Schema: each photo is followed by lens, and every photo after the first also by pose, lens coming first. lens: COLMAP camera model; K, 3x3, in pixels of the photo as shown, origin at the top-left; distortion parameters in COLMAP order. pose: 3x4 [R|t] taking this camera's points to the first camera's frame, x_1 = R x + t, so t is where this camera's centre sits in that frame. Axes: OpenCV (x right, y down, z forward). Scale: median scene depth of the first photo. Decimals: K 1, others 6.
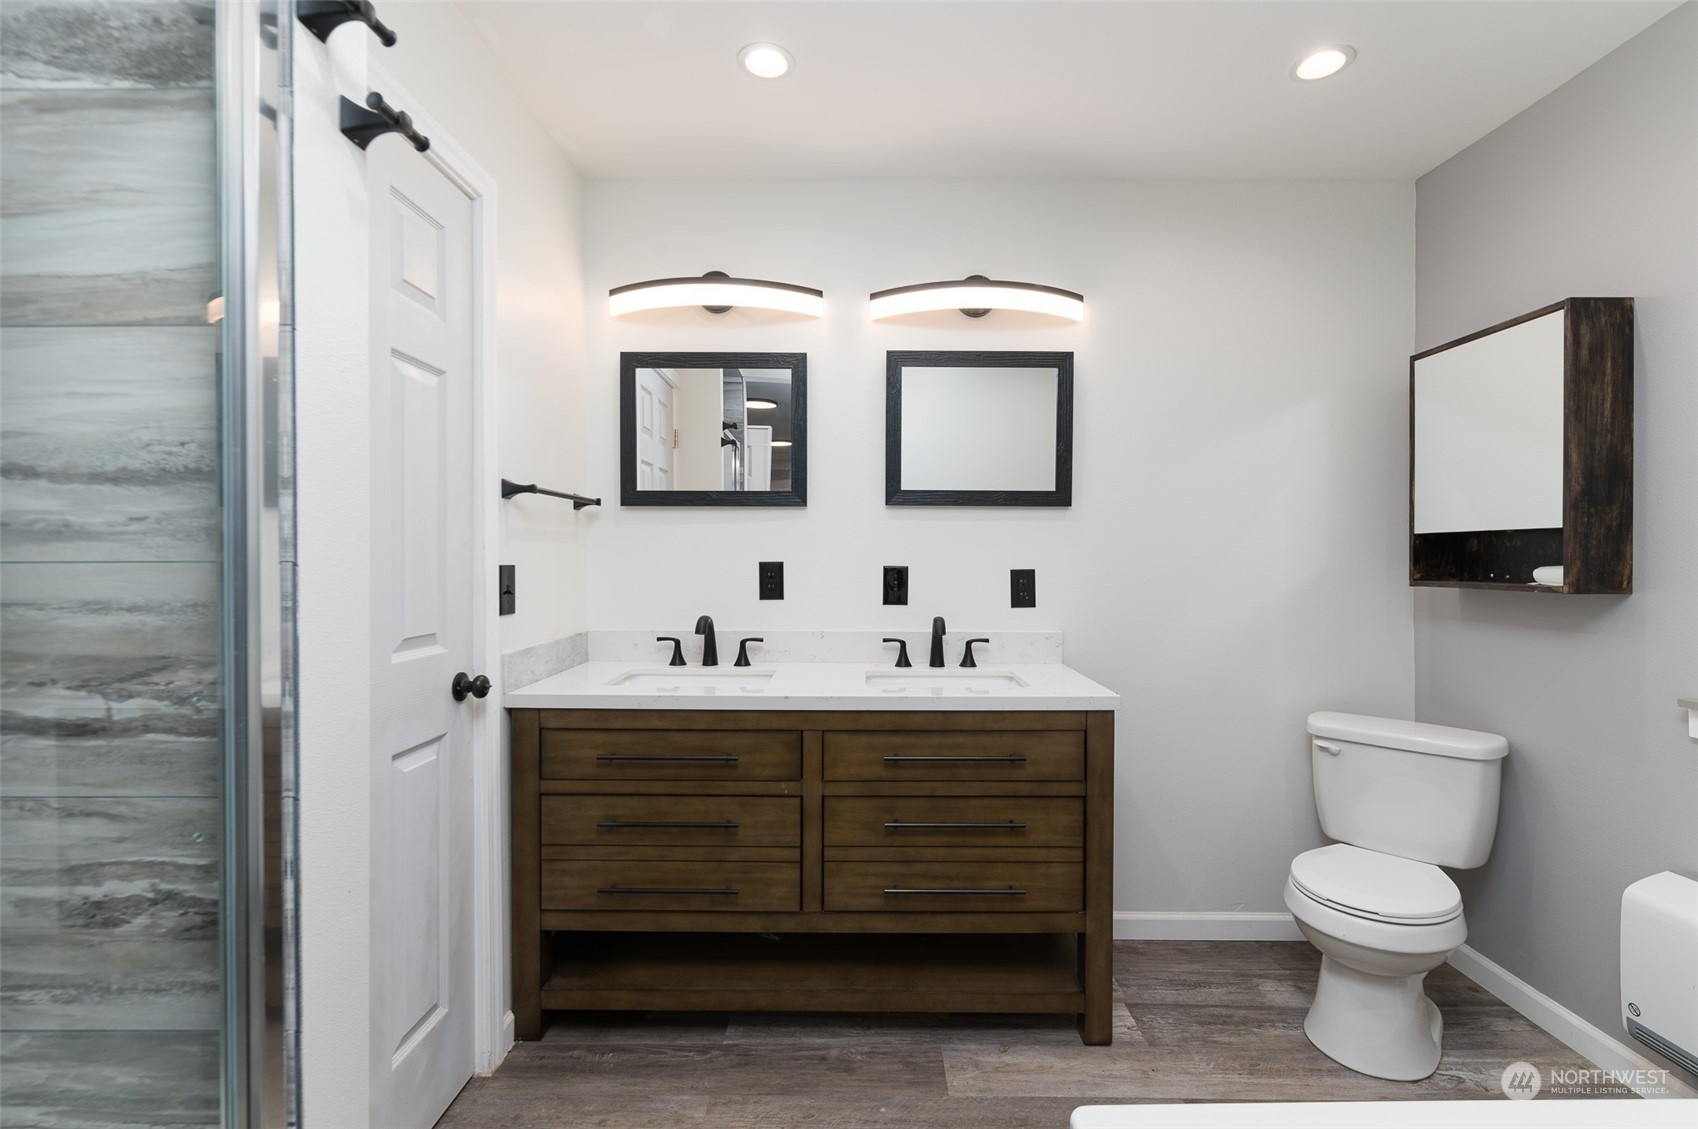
lens RADIAL K [[755.1, 0, 843.4], [0, 755.1, 558.6], [0, 0, 1]] dist [0.003961, 0.000007]
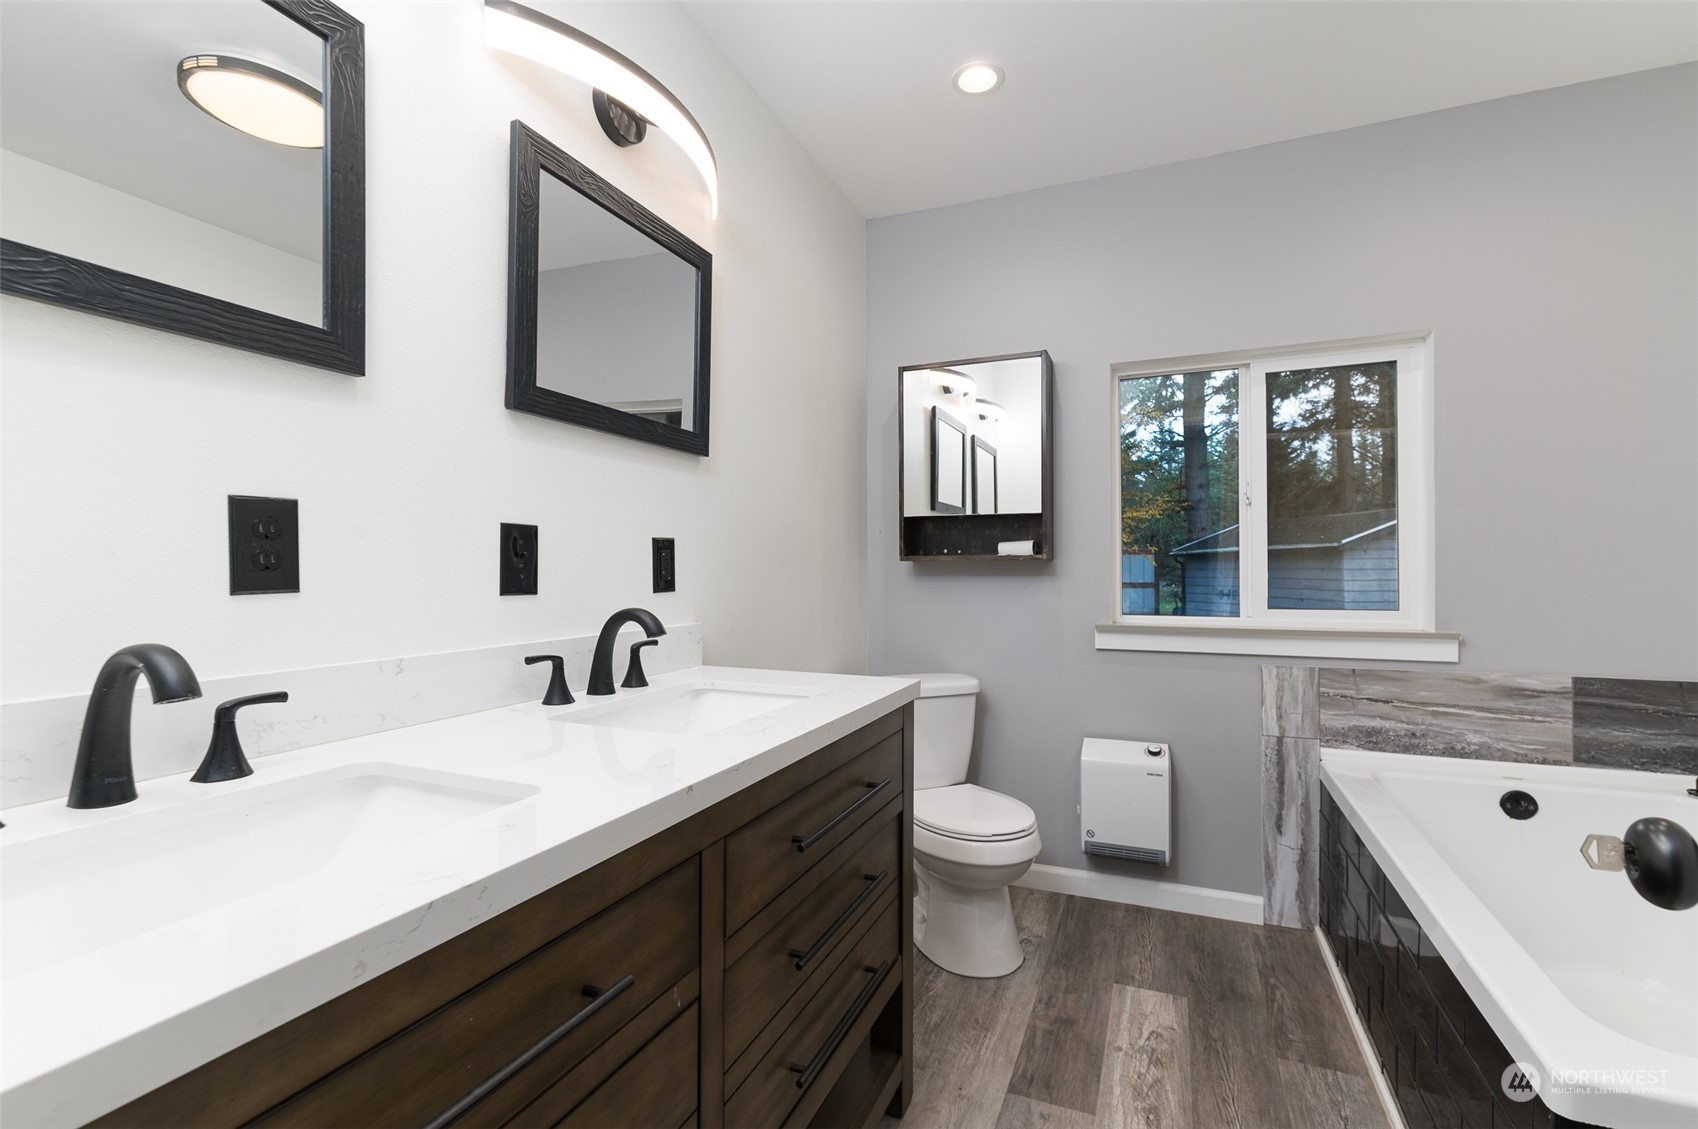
lens RADIAL K [[755.1, 0, 847.2], [0, 755.1, 567.3], [0, 0, 1]] dist [0.003961, 0.000007]
pose [[0.382339, -0.002014, 0.924020, -0.376950], [0.006629, 0.999978, -0.000563, 0.046788], [-0.923999, 0.006341, 0.382343, 0.627106]]
